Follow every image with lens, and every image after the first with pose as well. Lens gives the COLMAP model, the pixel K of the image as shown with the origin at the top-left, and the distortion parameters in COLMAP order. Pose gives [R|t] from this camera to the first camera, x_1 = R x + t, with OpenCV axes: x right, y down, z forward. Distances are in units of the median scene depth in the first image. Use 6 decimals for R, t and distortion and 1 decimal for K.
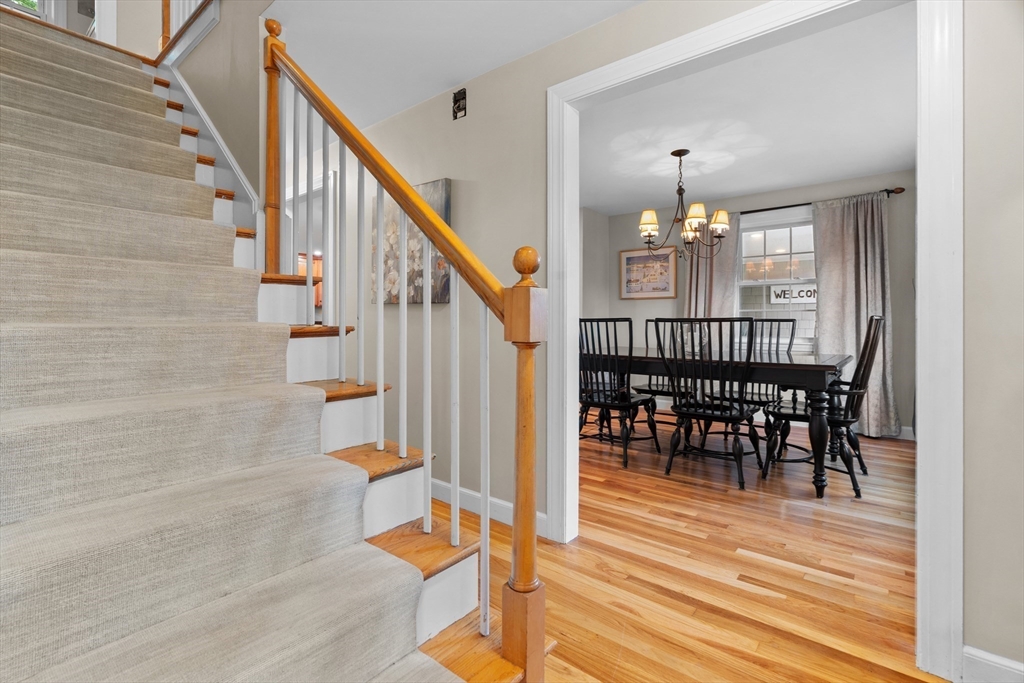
lens RADIAL K [[463.6, 0, 508.5], [0, 463.6, 334.9], [0, 0, 1]] dist [-0.007080, 0.003672]
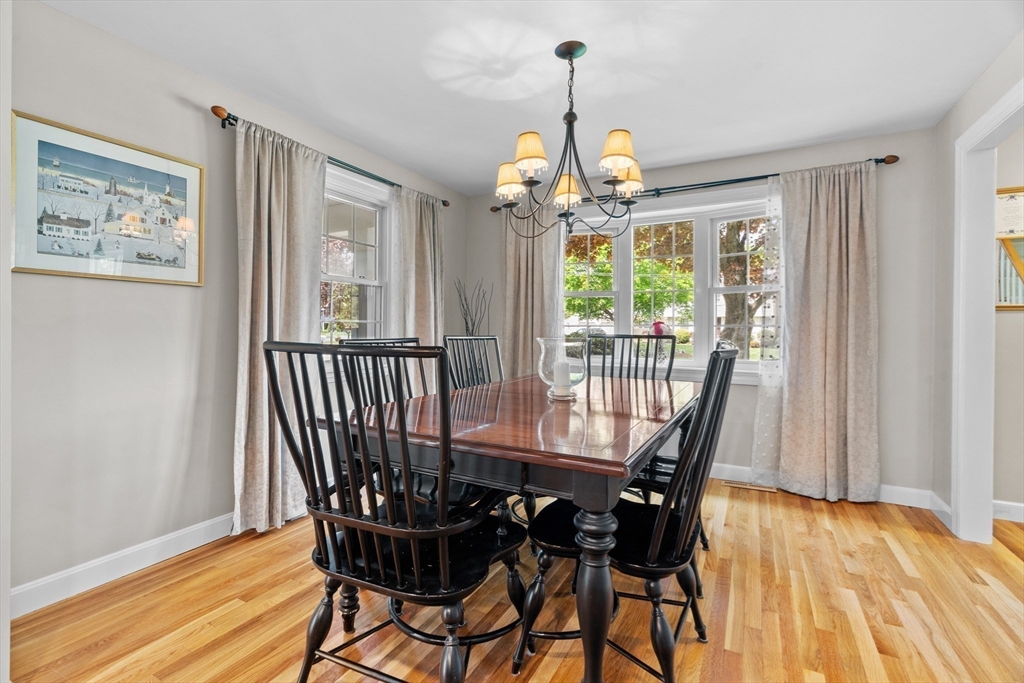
lens RADIAL K [[476.2, 0, 510.2], [0, 476.2, 323.2], [0, 0, 1]] dist [0.000101, 0.000155]
pose [[-0.191315, 0.008985, 0.981488, -0.232886], [0.028254, 0.999594, -0.003643, -0.062252], [-0.981122, 0.027034, -0.191491, 1.411857]]
